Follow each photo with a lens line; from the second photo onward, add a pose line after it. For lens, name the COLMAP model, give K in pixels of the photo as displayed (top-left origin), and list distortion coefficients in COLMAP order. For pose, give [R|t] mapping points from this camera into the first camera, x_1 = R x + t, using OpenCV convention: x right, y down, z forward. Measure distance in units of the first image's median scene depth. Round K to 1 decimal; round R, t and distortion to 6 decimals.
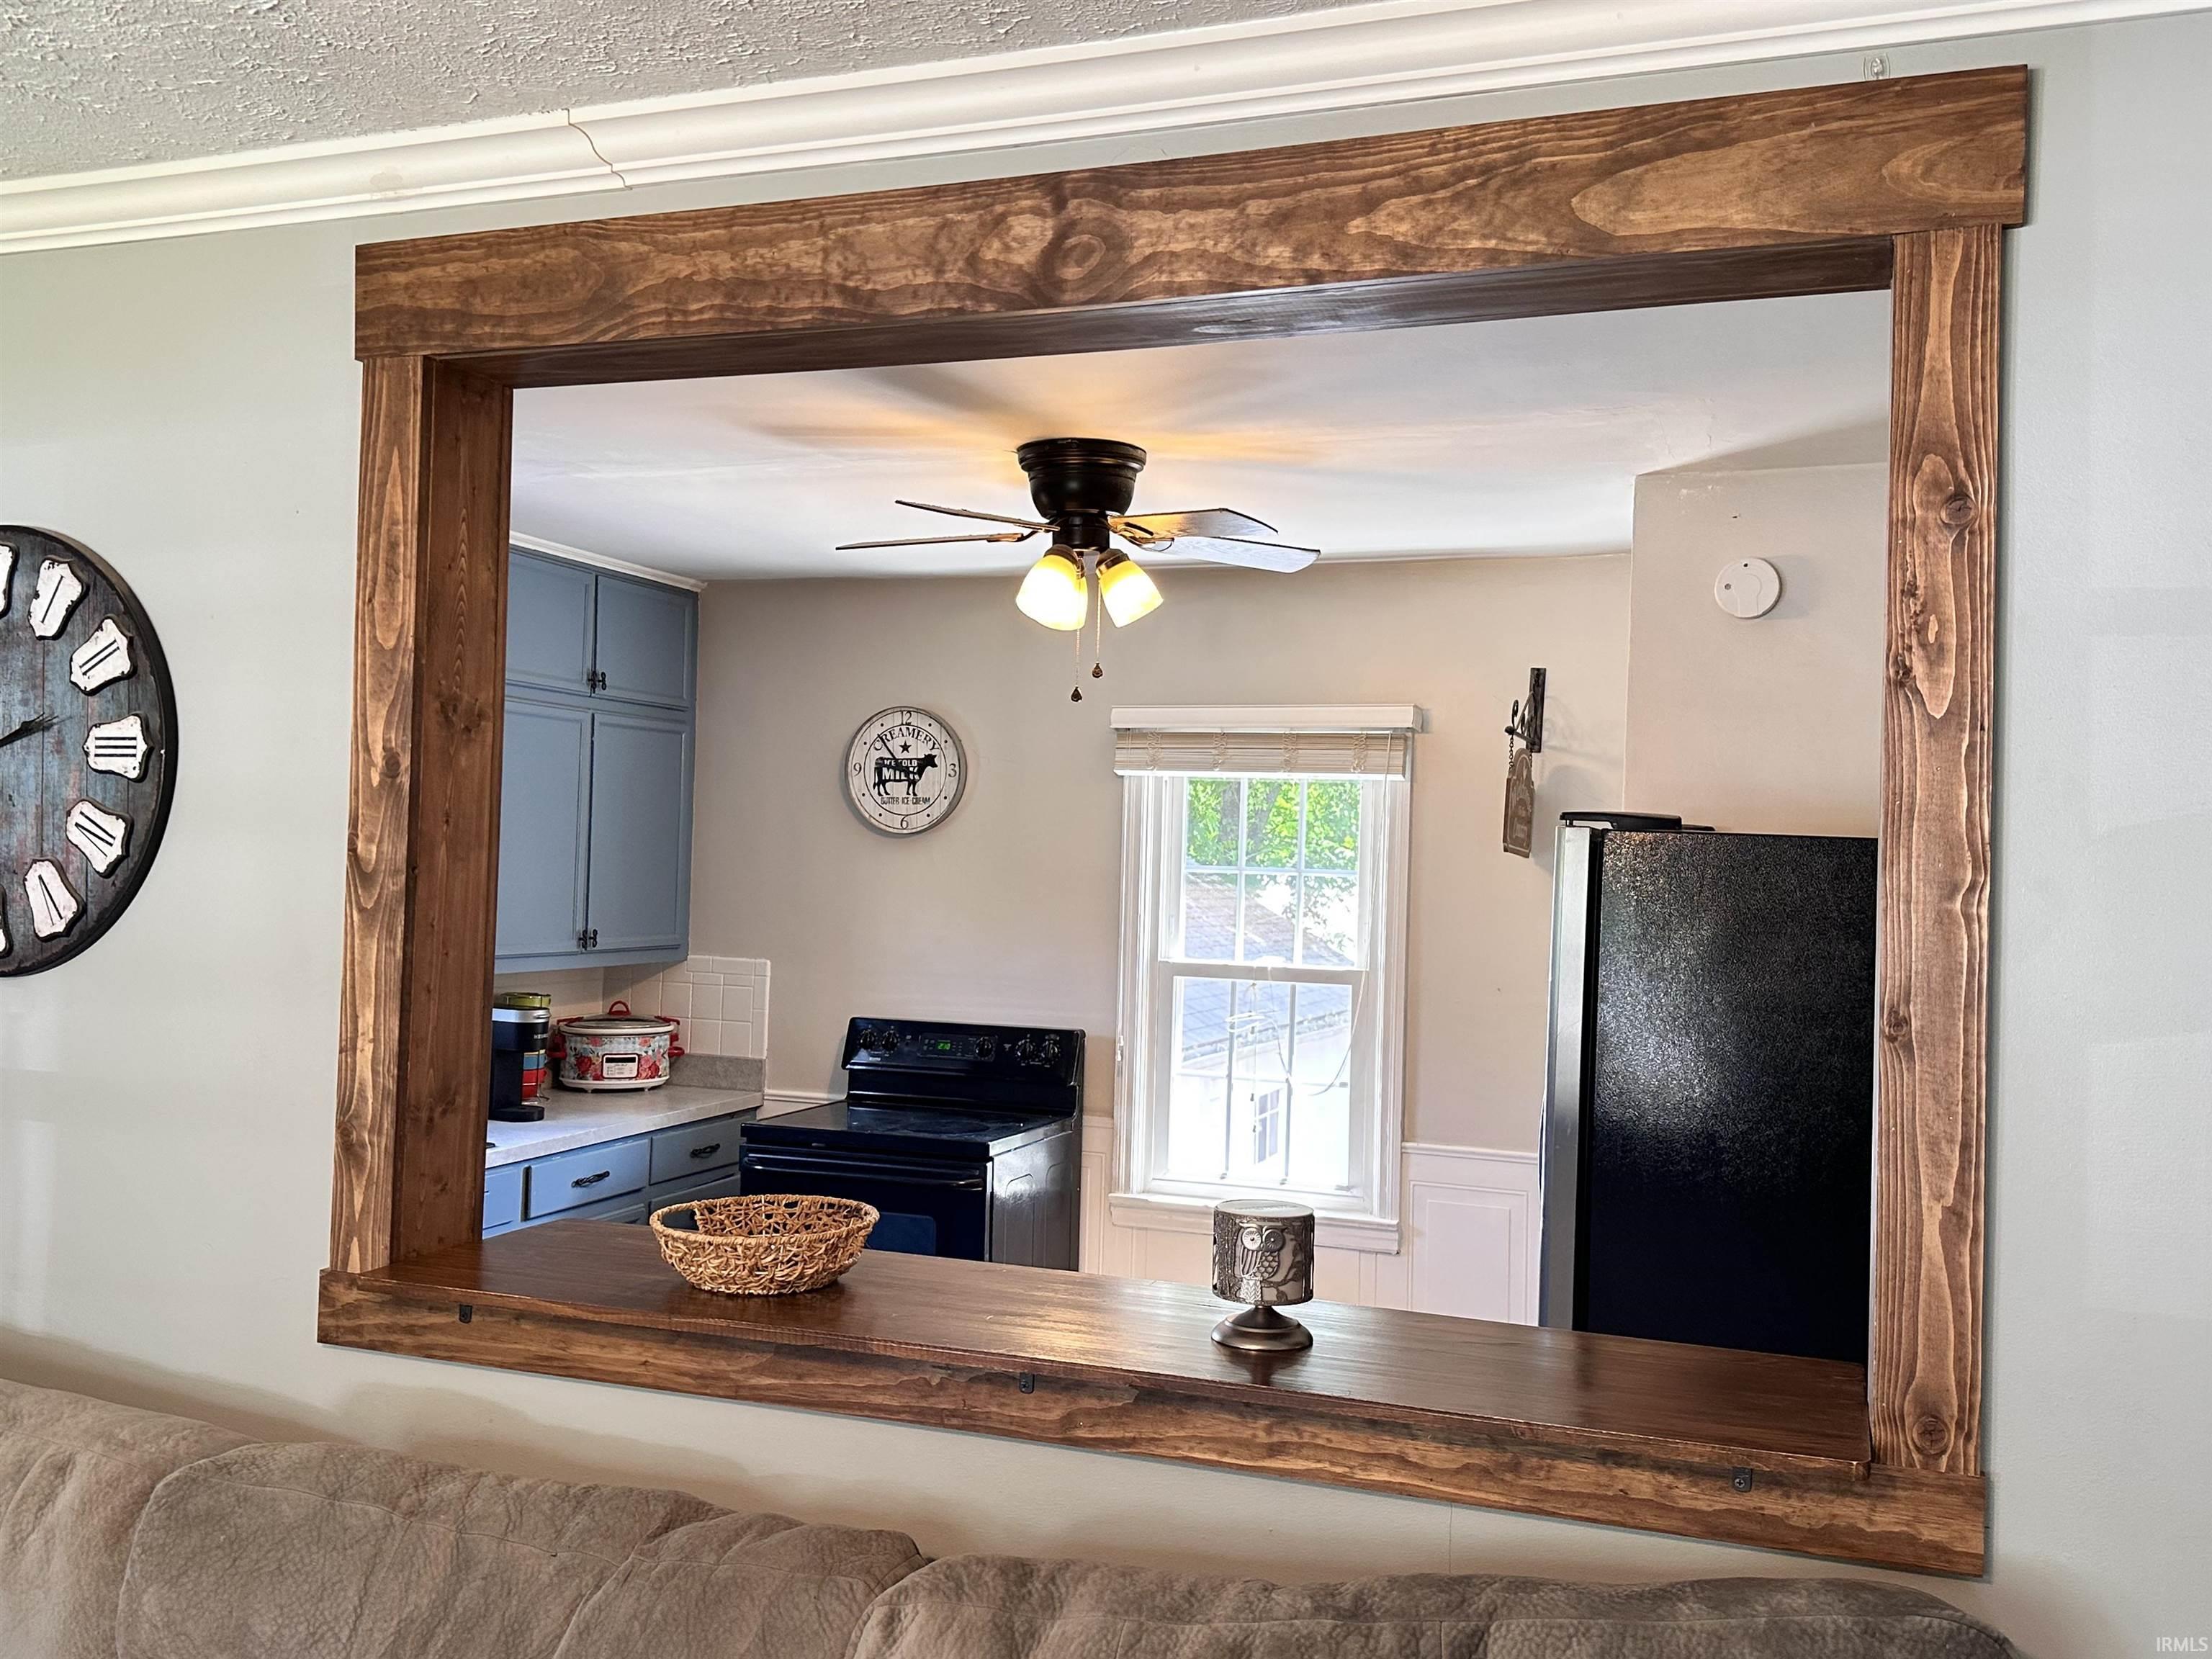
lens RADIAL K [[1915.7, 0, 1104.4], [0, 1915.7, 842.0], [0, 0, 1]] dist [0.150152, -0.312047]
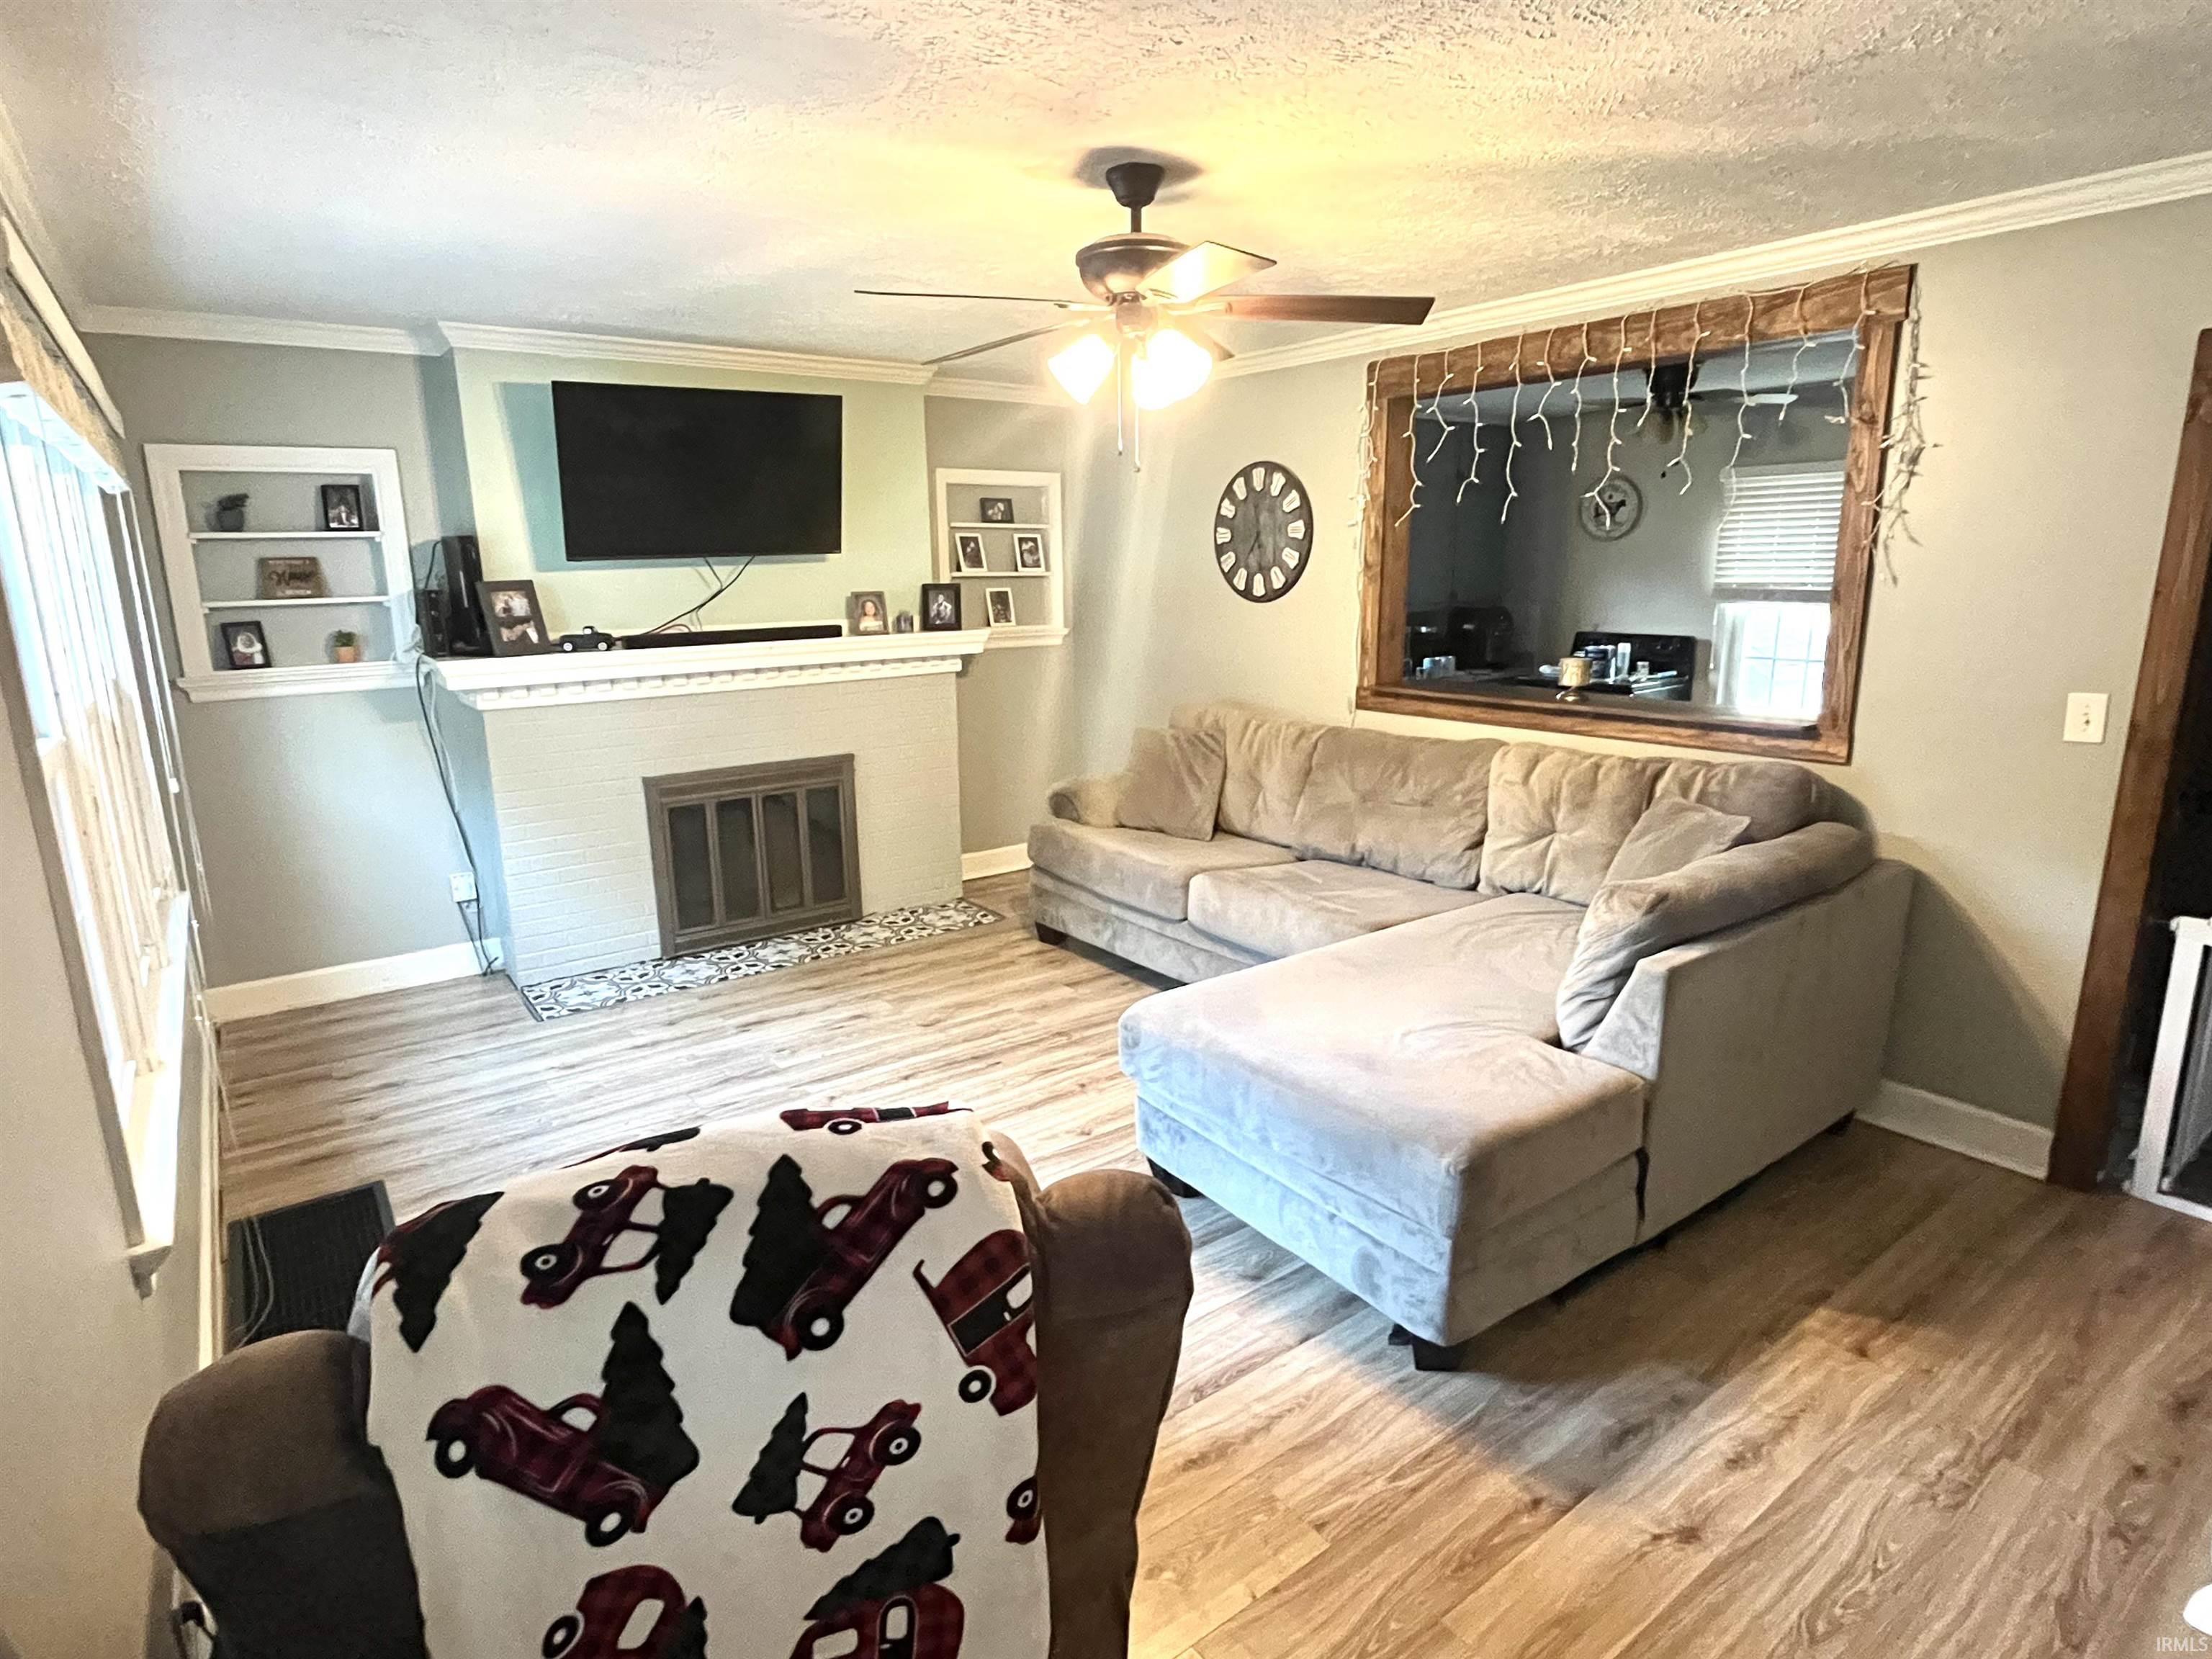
lens RADIAL K [[1173.5, 0, 1095.9], [0, 1173.5, 829.7], [0, 0, 1]] dist [-0.003332, -0.000566]
pose [[0.840280, 0.079735, -0.536257, 0.332319], [0.046041, 0.975058, 0.217123, -0.000354], [0.540194, -0.207135, 0.815650, -0.962047]]
